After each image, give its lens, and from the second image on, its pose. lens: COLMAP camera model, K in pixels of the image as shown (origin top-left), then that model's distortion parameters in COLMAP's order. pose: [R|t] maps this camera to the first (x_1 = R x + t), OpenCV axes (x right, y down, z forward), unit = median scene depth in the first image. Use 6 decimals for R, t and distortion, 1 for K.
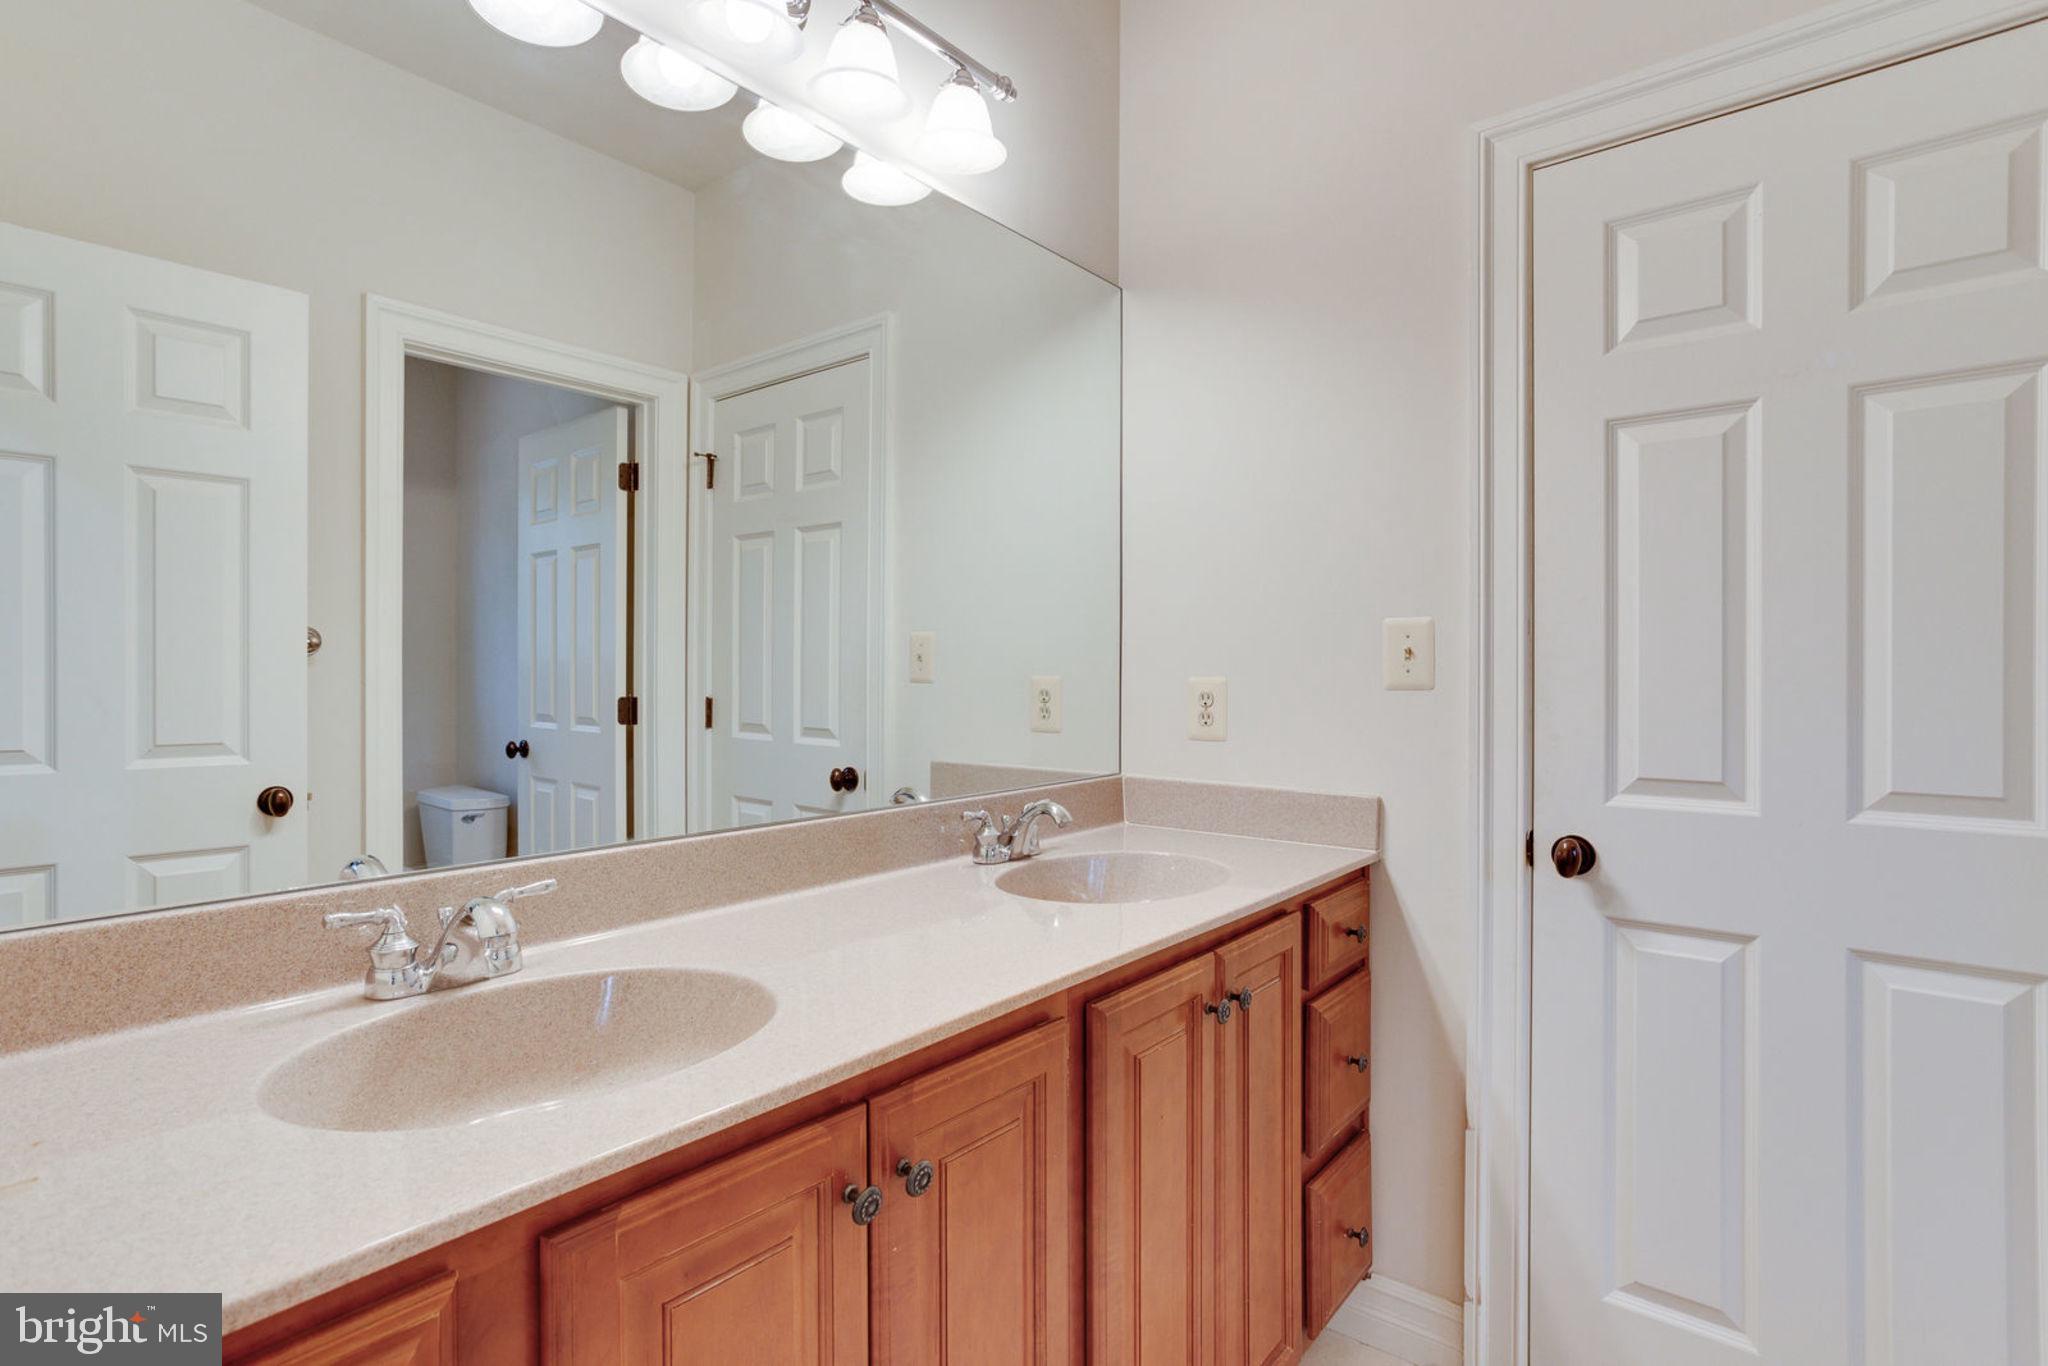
lens RADIAL K [[999.0, 0, 1042.1], [0, 999.0, 672.1], [0, 0, 1]] dist [-0.039632, 0.026452]
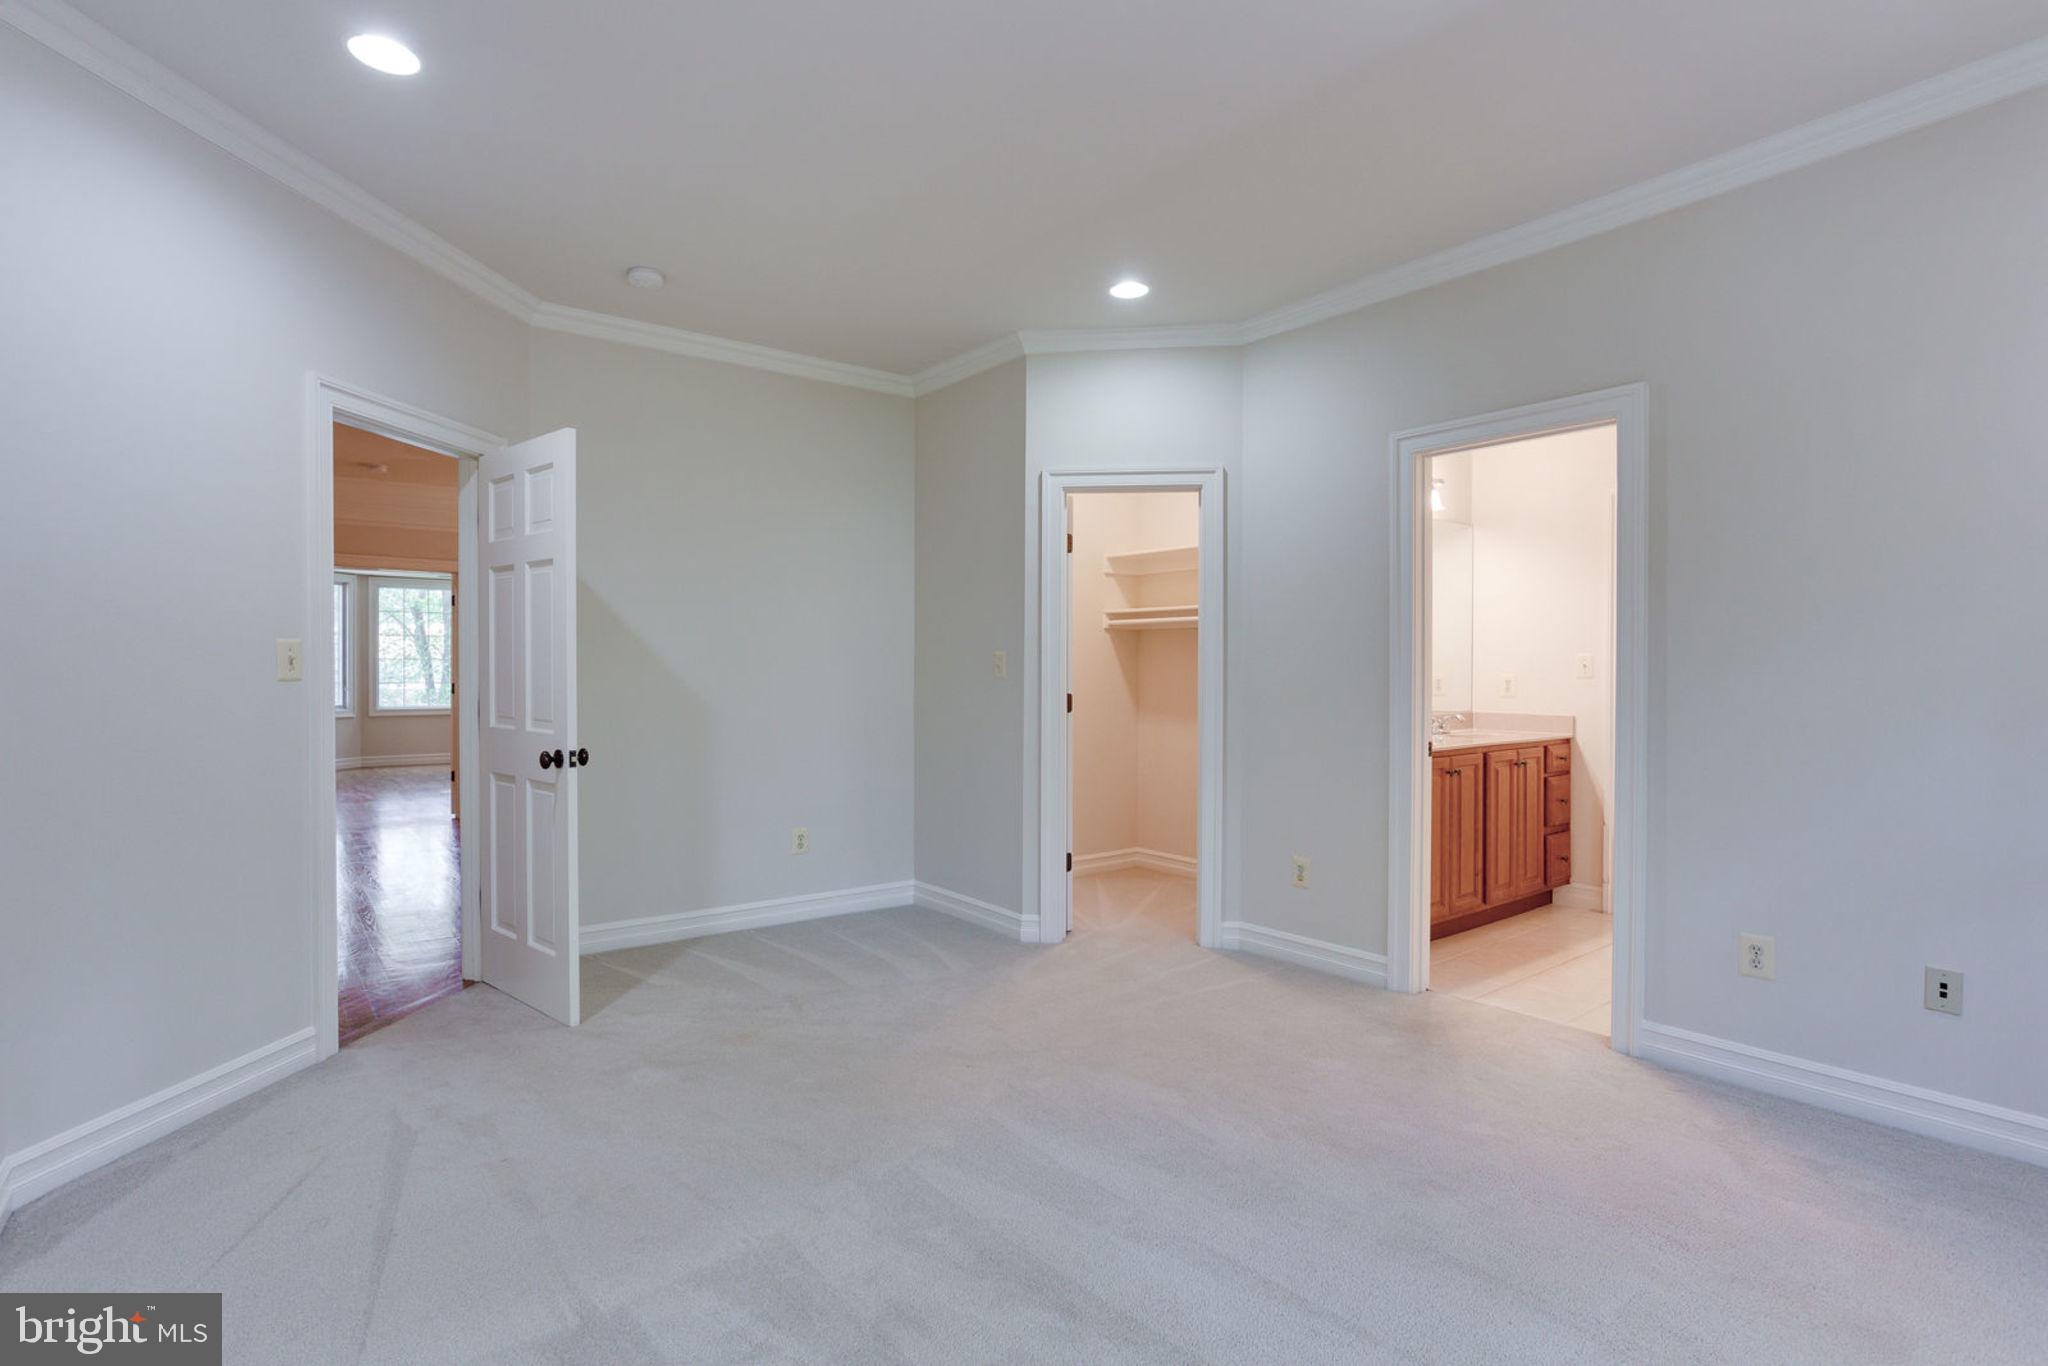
lens RADIAL K [[999.0, 0, 1042.1], [0, 999.0, 672.1], [0, 0, 1]] dist [-0.039632, 0.026452]
pose [[0.971282, 0.001977, -0.237925, -0.500703], [-0.002566, 0.999994, -0.002167, 0.008101], [0.237919, 0.002715, 0.971281, -2.256271]]
